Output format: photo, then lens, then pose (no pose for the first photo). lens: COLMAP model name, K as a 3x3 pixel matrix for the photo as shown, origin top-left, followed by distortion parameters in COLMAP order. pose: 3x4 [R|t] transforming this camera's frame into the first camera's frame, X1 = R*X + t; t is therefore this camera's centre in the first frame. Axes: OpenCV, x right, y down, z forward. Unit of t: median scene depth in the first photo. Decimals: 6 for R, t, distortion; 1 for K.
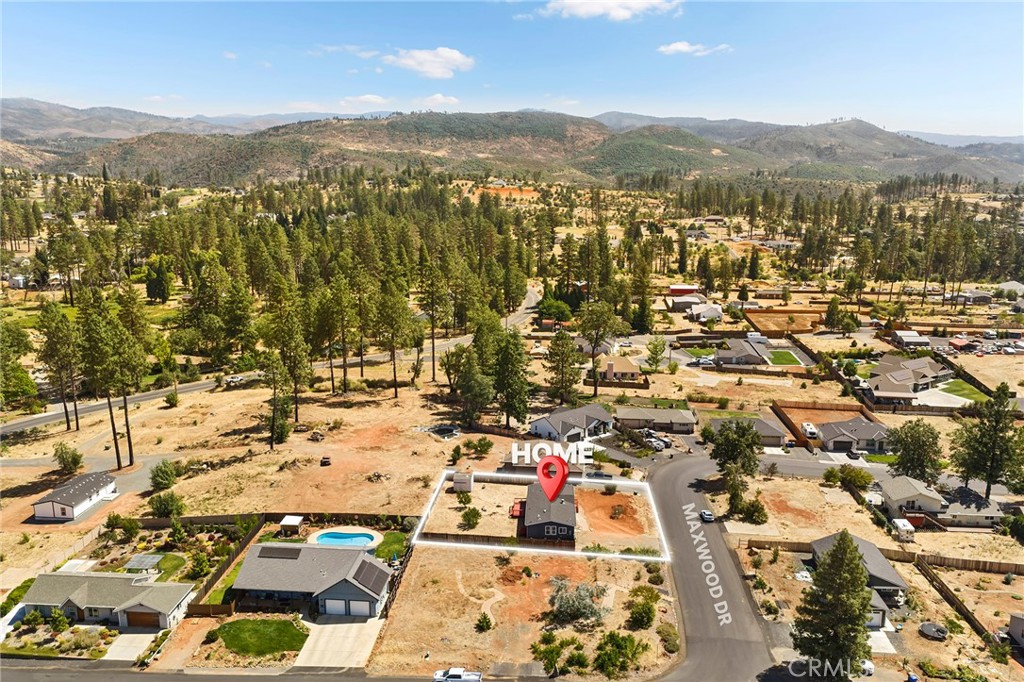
lens RADIAL K [[856.7, 0, 512.0], [0, 856.7, 341.0], [0, 0, 1]] dist [0.007808, -0.012428]
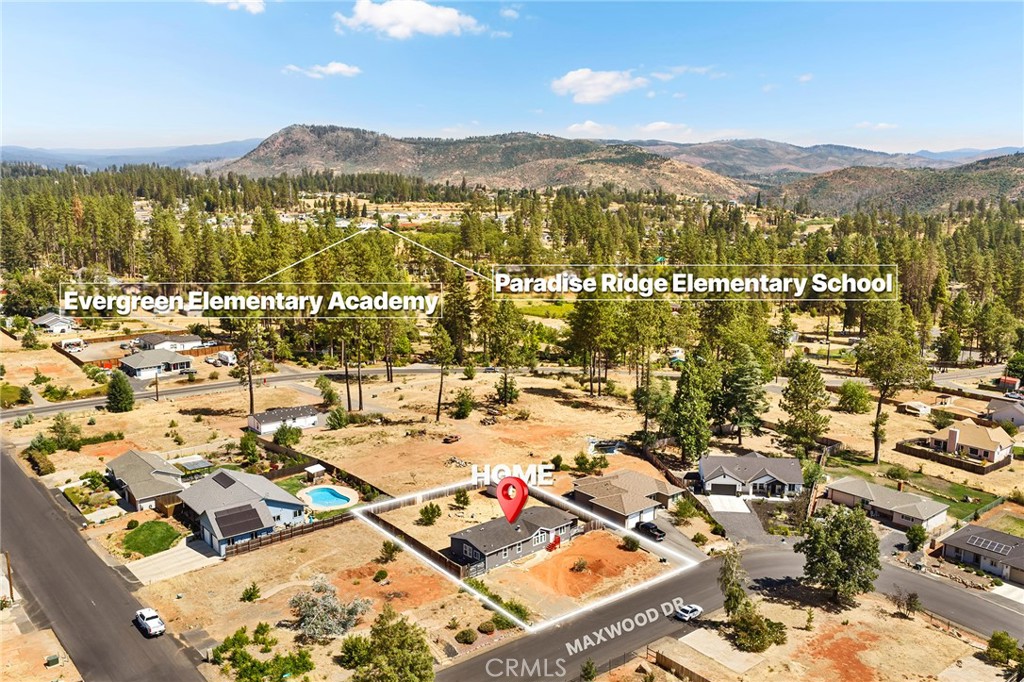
lens RADIAL K [[856.7, 0, 512.0], [0, 856.7, 341.0], [0, 0, 1]] dist [0.007808, -0.012428]
pose [[0.701506, 0.132061, -0.700321, 0.420488], [-0.161504, 0.986574, 0.024263, -0.007119], [0.694122, 0.096084, 0.713416, 0.265734]]
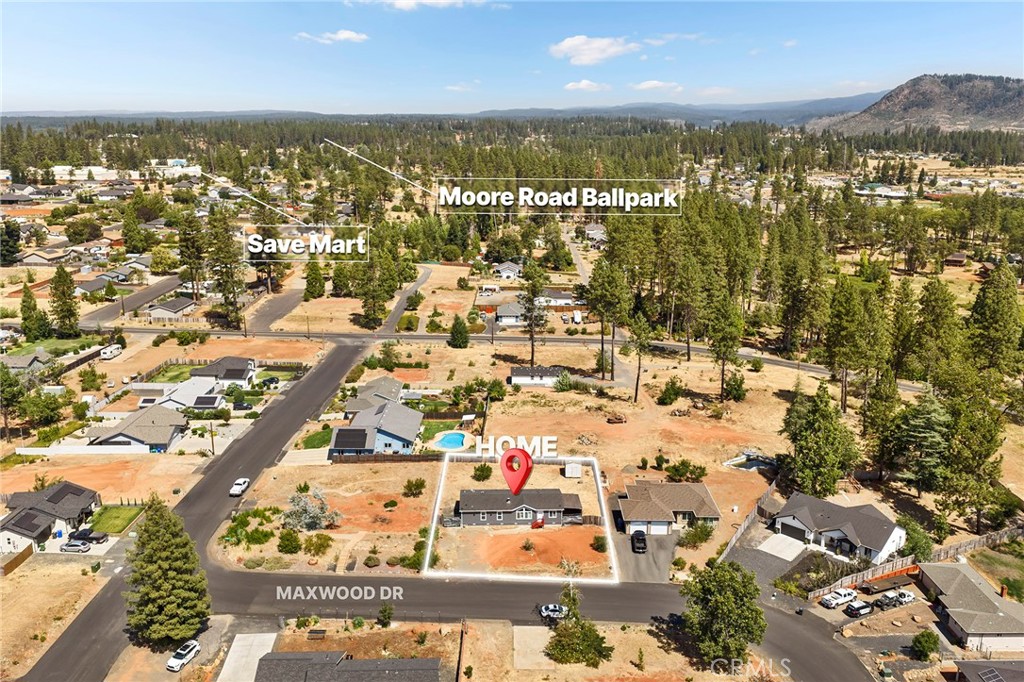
lens RADIAL K [[856.7, 0, 512.0], [0, 856.7, 341.0], [0, 0, 1]] dist [0.007808, -0.012428]
pose [[0.081133, 0.236069, -0.968343, 0.641629], [-0.226616, 0.950470, 0.212724, -0.124674], [0.970599, 0.202184, 0.130611, 0.580499]]
